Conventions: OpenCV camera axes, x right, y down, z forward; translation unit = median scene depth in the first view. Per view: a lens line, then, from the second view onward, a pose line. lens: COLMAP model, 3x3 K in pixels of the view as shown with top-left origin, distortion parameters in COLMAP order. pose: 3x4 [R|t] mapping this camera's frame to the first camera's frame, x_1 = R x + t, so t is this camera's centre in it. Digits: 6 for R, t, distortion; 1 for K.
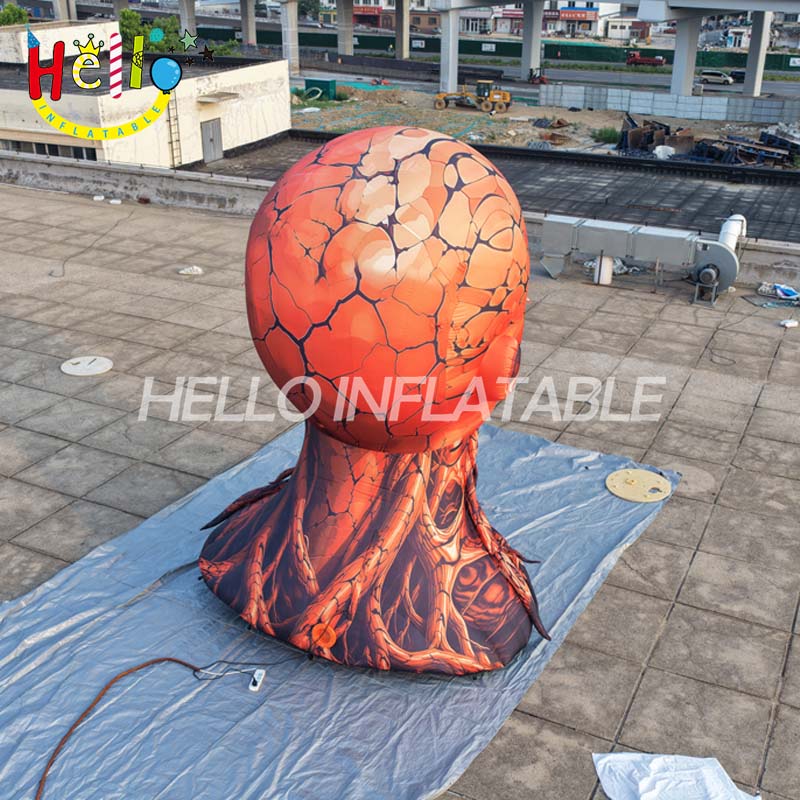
lens RADIAL K [[1005.9, 0, 400.0], [0, 1005.9, 400.0], [0, 0, 1]] dist [-0.008475, -0.026173]
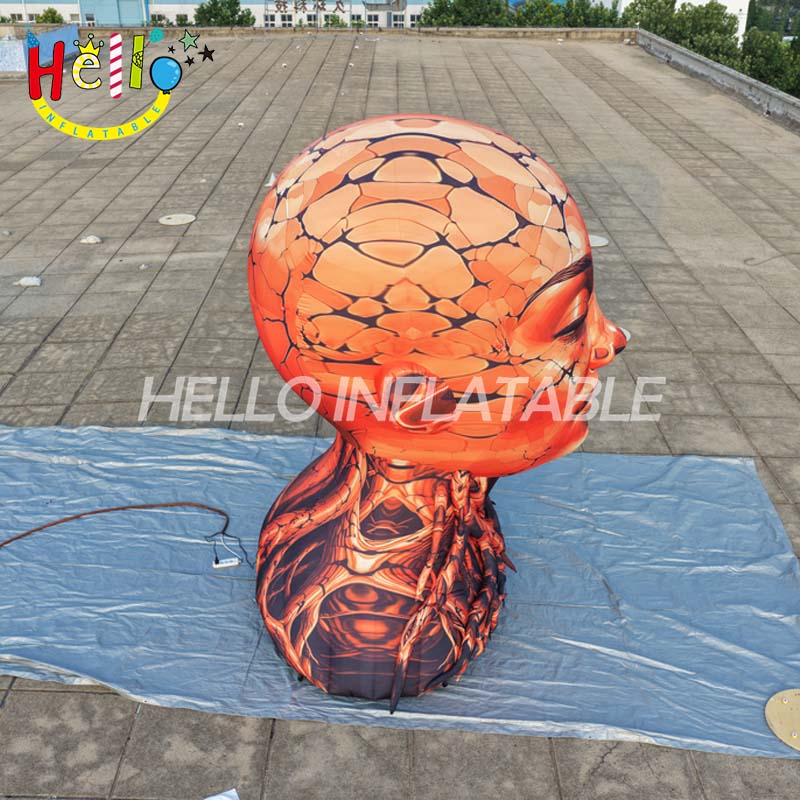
lens RADIAL K [[997.2, 0, 400.0], [0, 997.2, 400.0], [0, 0, 1]] dist [-0.011215, 0.002866]
pose [[0.445851, 0.387343, -0.806958, 0.803549], [-0.372825, 0.899960, 0.225996, -0.224414], [0.813768, 0.200094, 0.545659, 0.504395]]
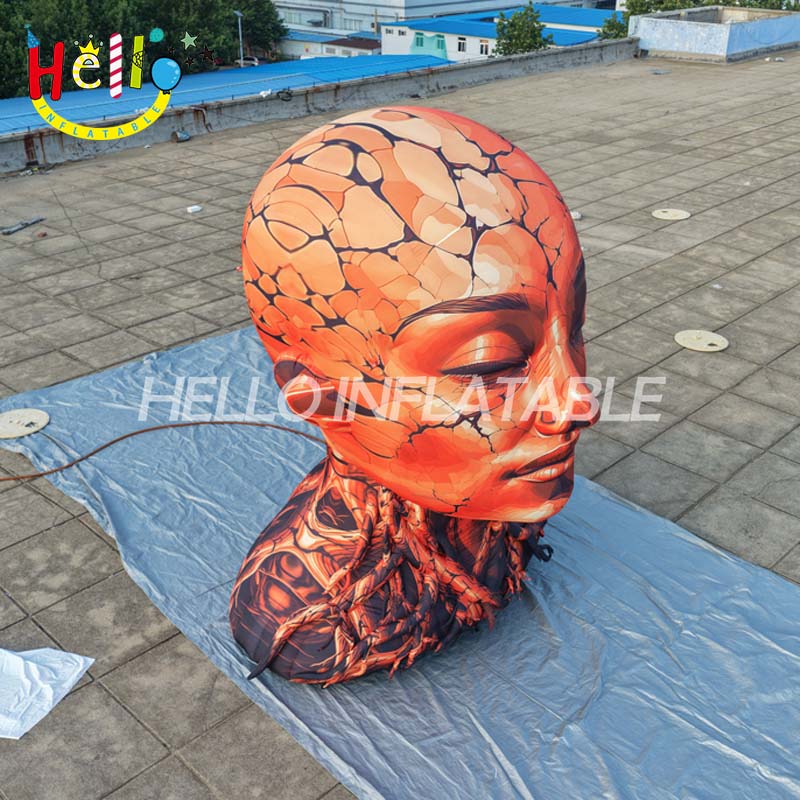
lens RADIAL K [[997.2, 0, 400.0], [0, 997.2, 400.0], [0, 0, 1]] dist [-0.011215, 0.002866]
pose [[-0.302817, 0.423374, -0.853848, 0.821930], [-0.399870, 0.756800, 0.517067, -0.504279], [0.865105, 0.498005, -0.059877, 1.117070]]
